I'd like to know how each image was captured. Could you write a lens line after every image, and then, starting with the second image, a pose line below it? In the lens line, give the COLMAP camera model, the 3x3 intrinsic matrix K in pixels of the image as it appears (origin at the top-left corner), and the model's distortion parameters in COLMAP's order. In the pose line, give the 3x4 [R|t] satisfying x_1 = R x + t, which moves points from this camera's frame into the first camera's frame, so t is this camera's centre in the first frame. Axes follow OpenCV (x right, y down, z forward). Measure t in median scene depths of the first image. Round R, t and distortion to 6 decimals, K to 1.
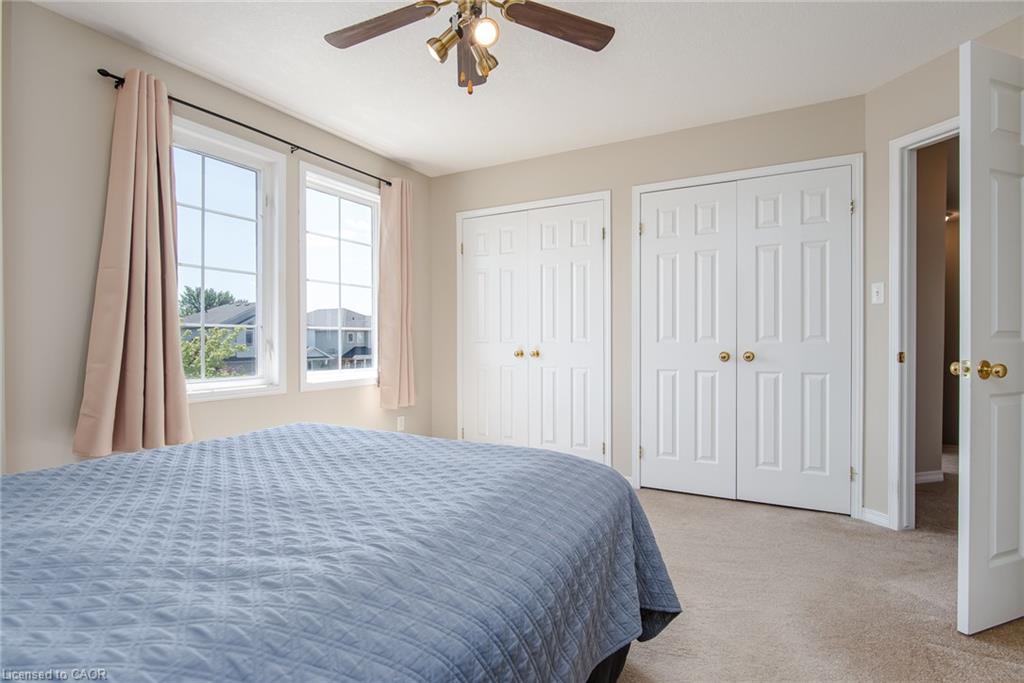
lens RADIAL K [[512.7, 0, 513.0], [0, 512.7, 339.7], [0, 0, 1]] dist [-0.007486, 0.000421]
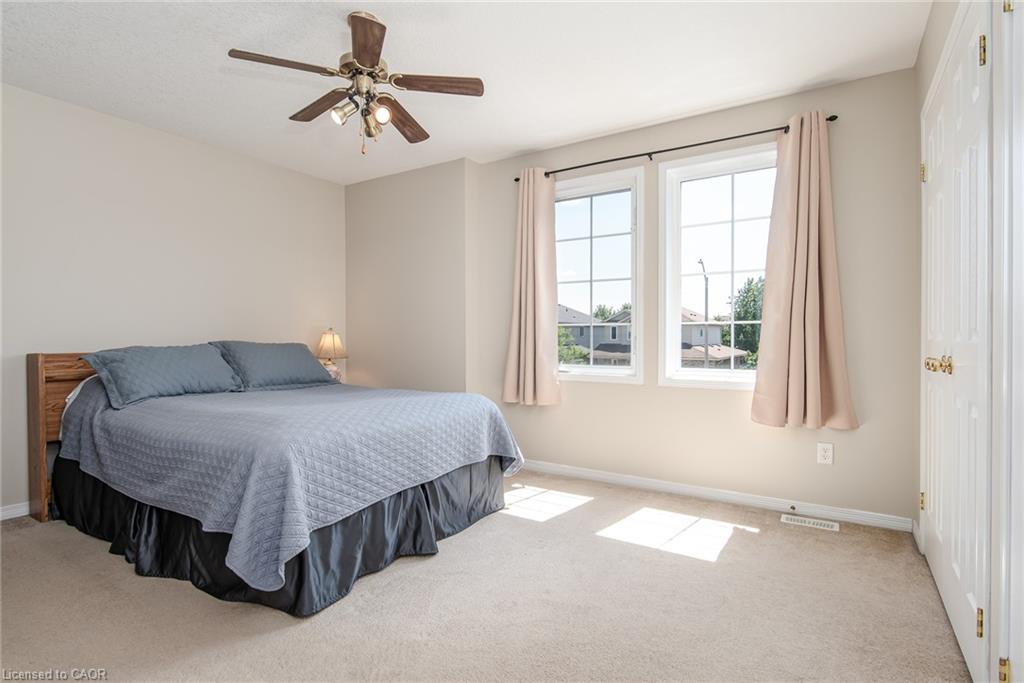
lens RADIAL K [[512.7, 0, 512.4], [0, 512.7, 340.2], [0, 0, 1]] dist [-0.007486, 0.000421]
pose [[-0.080863, 0.006931, -0.996701, 0.618934], [-0.008236, 0.999937, 0.007621, 0.004806], [0.996691, 0.008825, -0.080801, 0.752149]]
